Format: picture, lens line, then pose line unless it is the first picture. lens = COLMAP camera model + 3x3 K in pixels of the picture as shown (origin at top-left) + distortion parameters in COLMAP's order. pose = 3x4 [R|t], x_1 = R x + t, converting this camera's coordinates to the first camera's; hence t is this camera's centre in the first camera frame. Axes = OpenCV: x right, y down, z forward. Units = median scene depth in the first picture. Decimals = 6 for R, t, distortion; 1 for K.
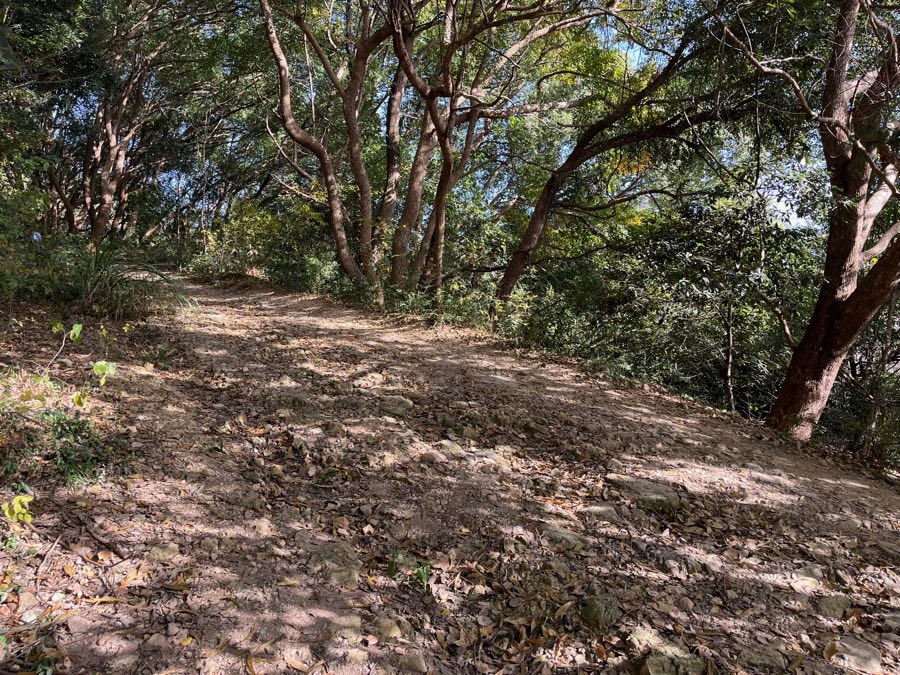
lens RADIAL K [[685.0, 0, 450.0], [0, 685.0, 337.5], [0, 0, 1]] dist [-0.002549, -0.000960]
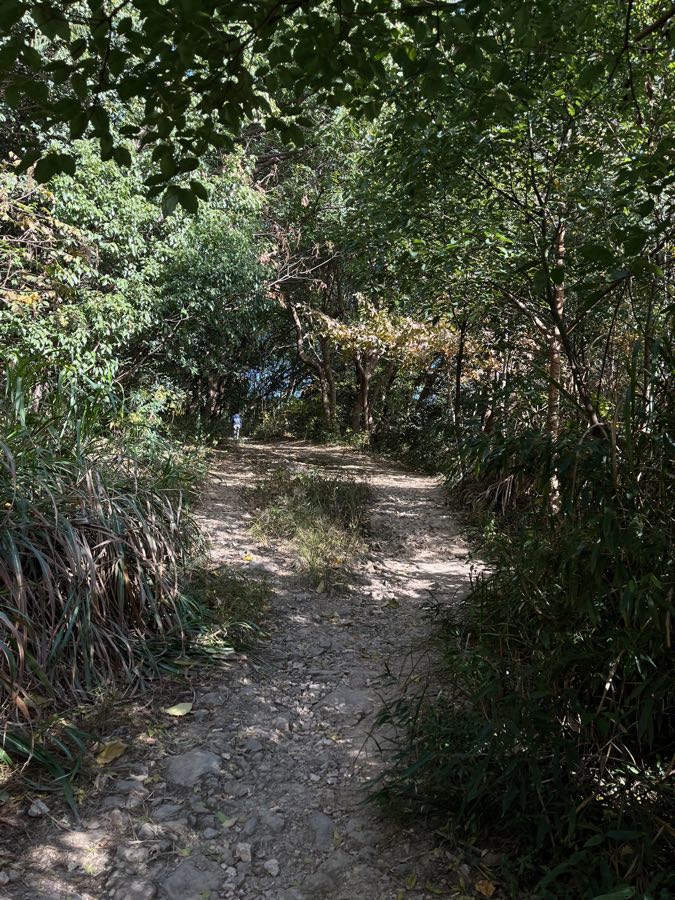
lens RADIAL K [[709.3, 0, 337.5], [0, 709.3, 450.0], [0, 0, 1]] dist [0.000138, -0.000040]
pose [[0.960581, -0.025426, -0.276836, 0.231469], [-0.000772, 0.995561, -0.094118, 0.080123], [0.278000, 0.090621, 0.956297, -0.481078]]
